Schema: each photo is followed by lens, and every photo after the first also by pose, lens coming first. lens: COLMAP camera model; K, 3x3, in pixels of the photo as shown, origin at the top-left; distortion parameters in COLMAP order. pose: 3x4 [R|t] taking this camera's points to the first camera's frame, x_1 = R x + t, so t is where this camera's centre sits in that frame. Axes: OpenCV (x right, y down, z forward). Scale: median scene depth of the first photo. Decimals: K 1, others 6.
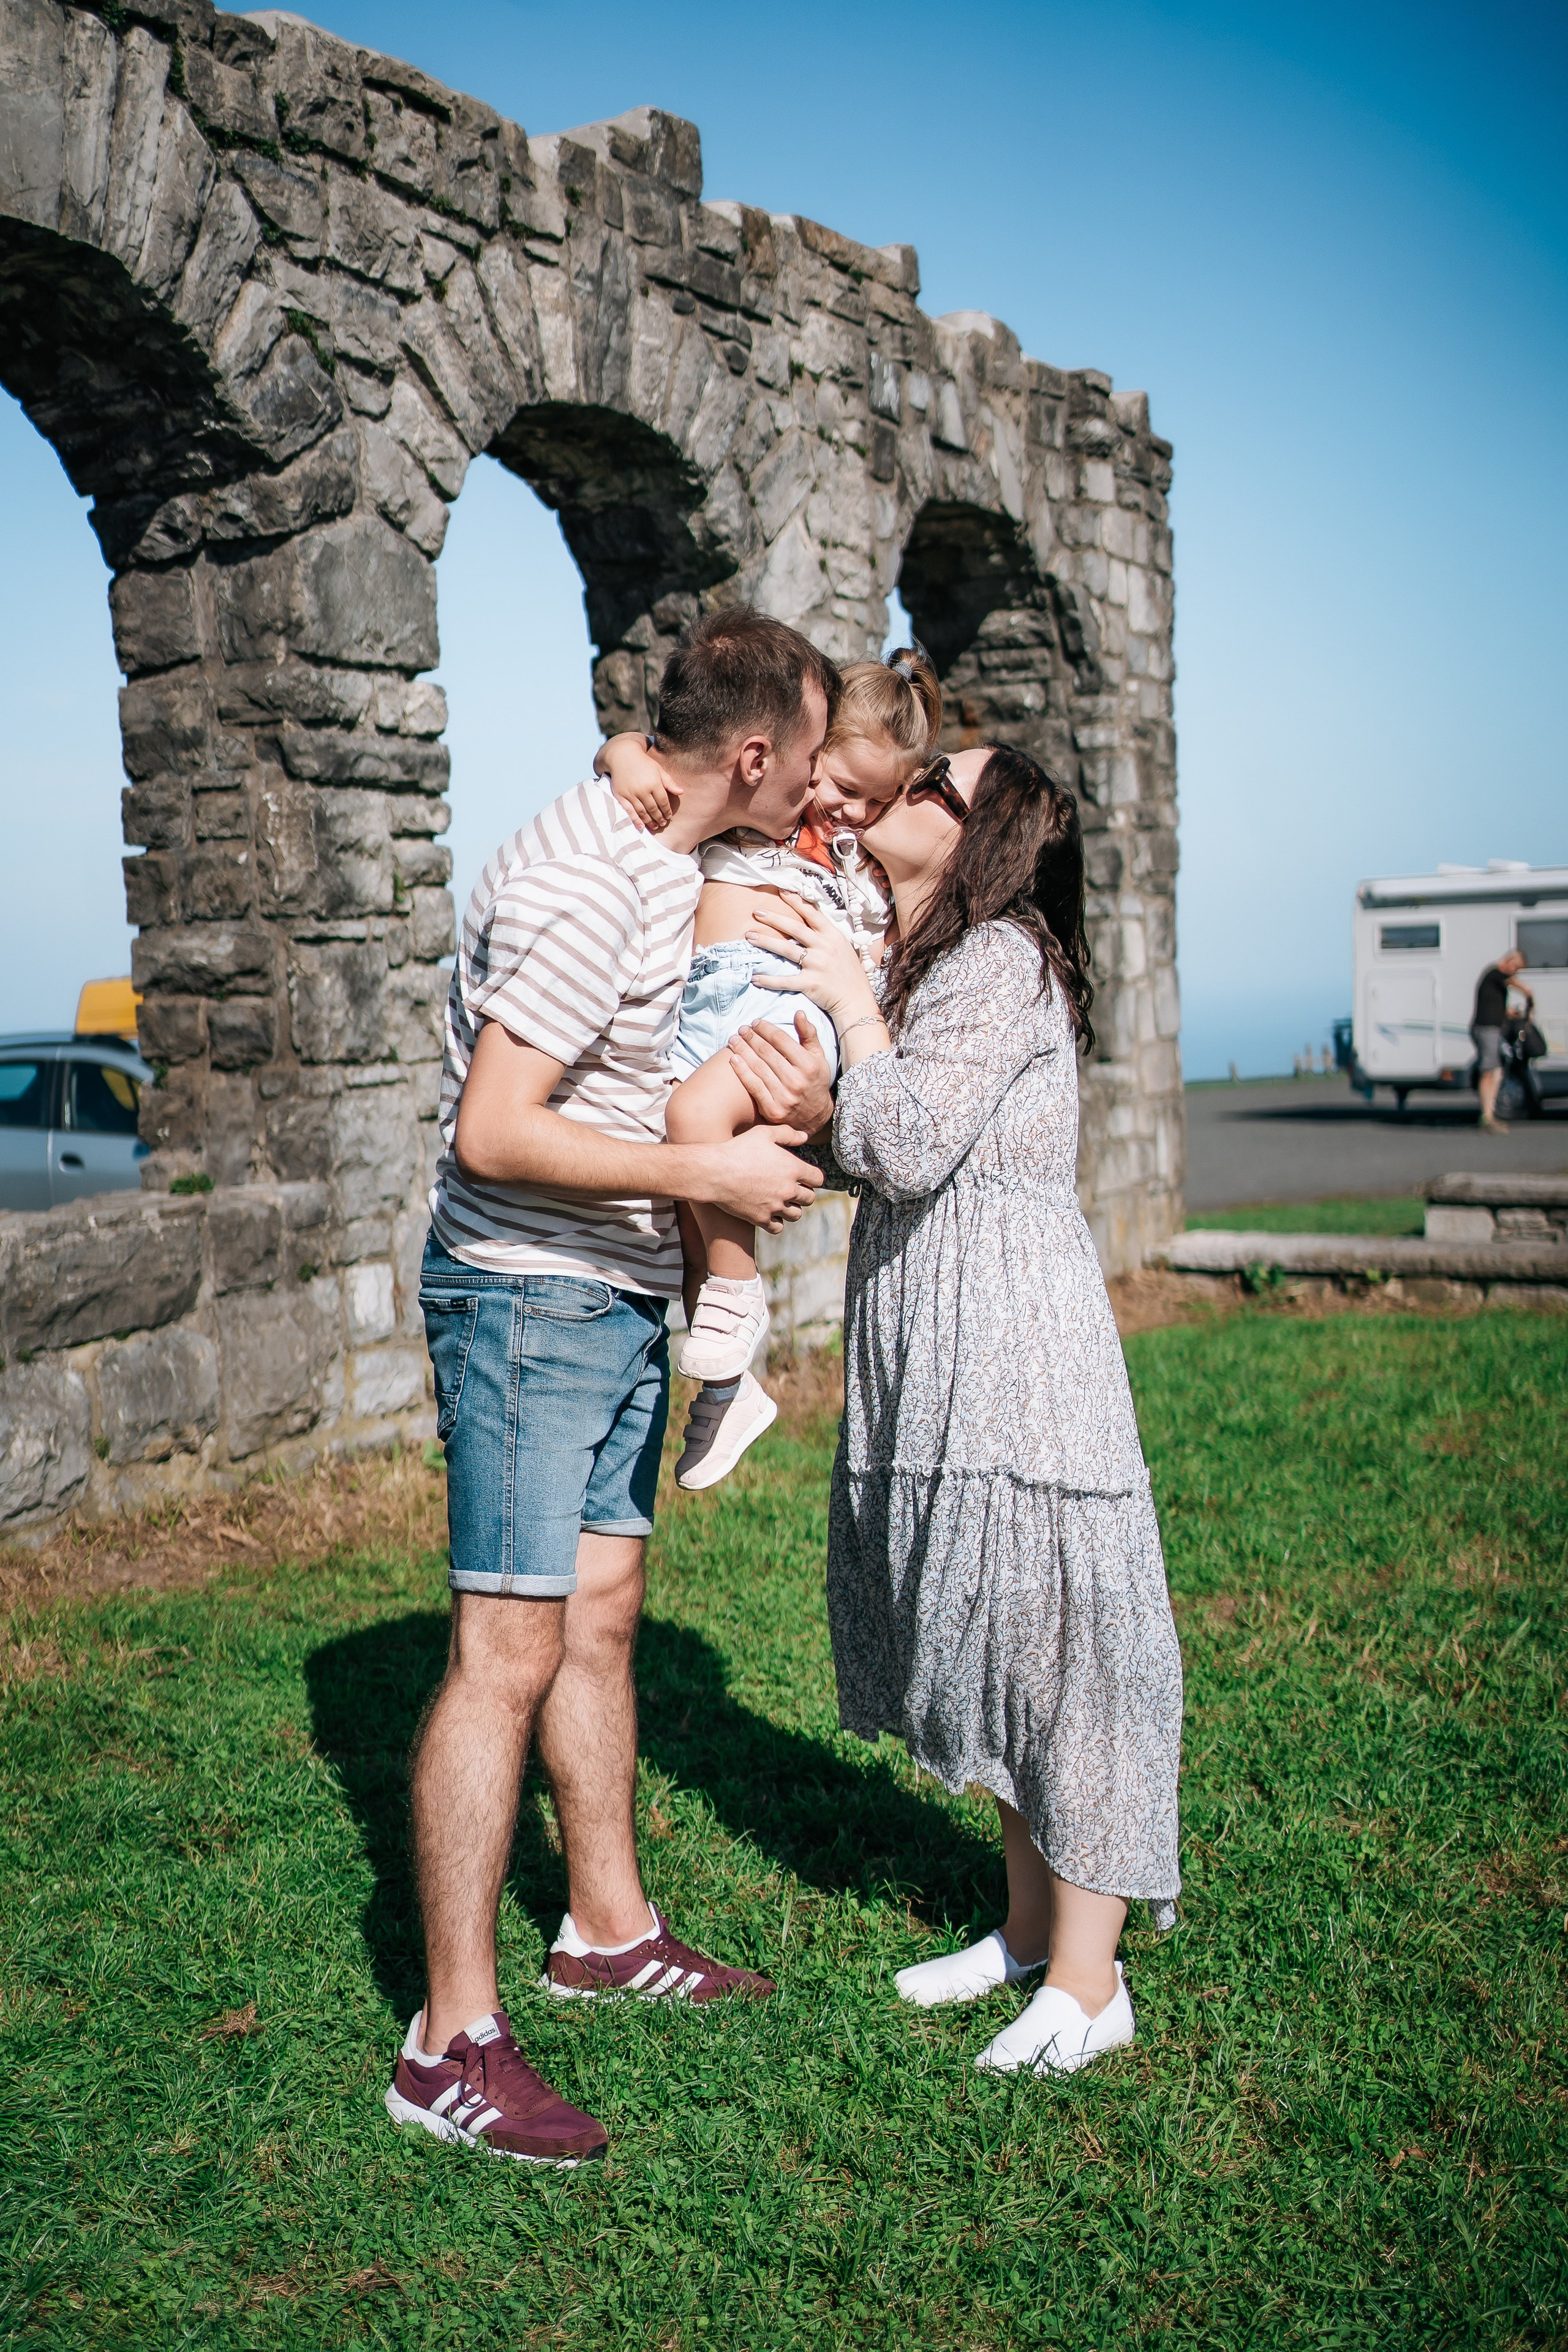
lens RADIAL K [[2584.3, 0, 667.7], [0, 2584.3, 1195.1], [0, 0, 1]] dist [-0.019451, 0.122501]
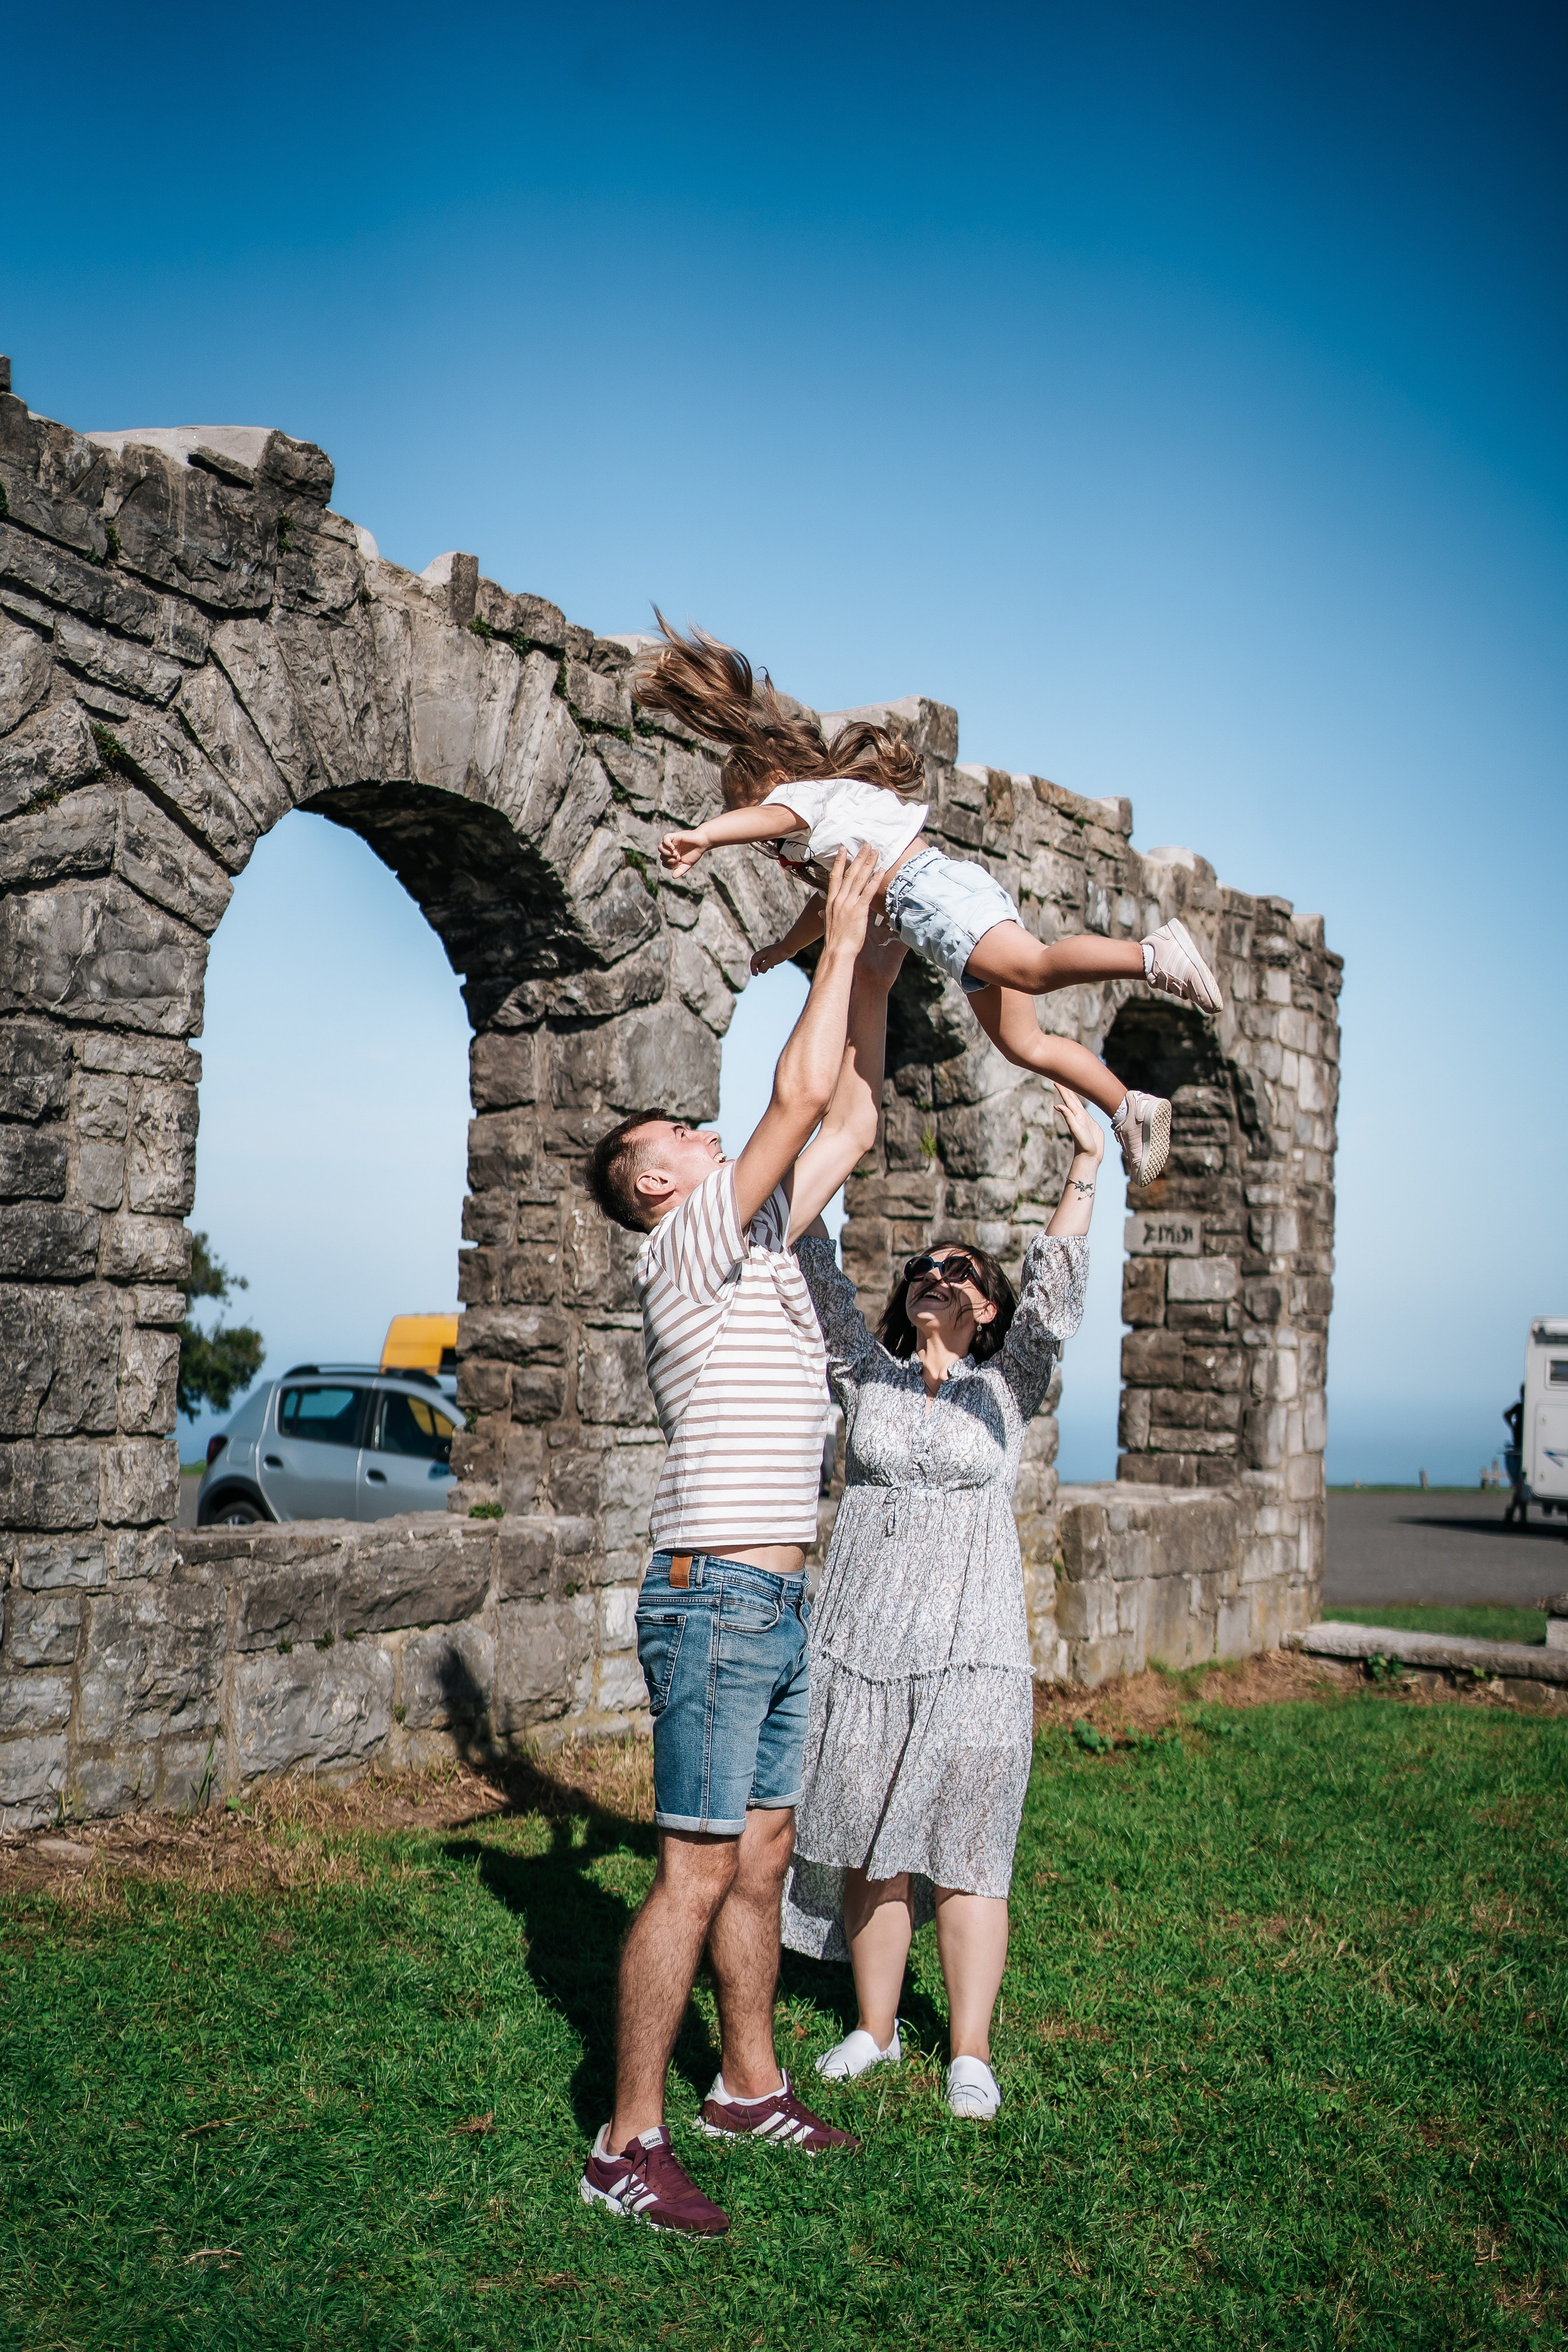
lens RADIAL K [[2411.3, 0, 734.8], [0, 2411.3, 1191.2], [0, 0, 1]] dist [-0.028963, 0.157871]
pose [[0.993929, 0.074452, -0.081008, 0.019615], [-0.085282, 0.986517, -0.139682, -0.004080], [0.069516, 0.145743, 0.986877, -0.176203]]
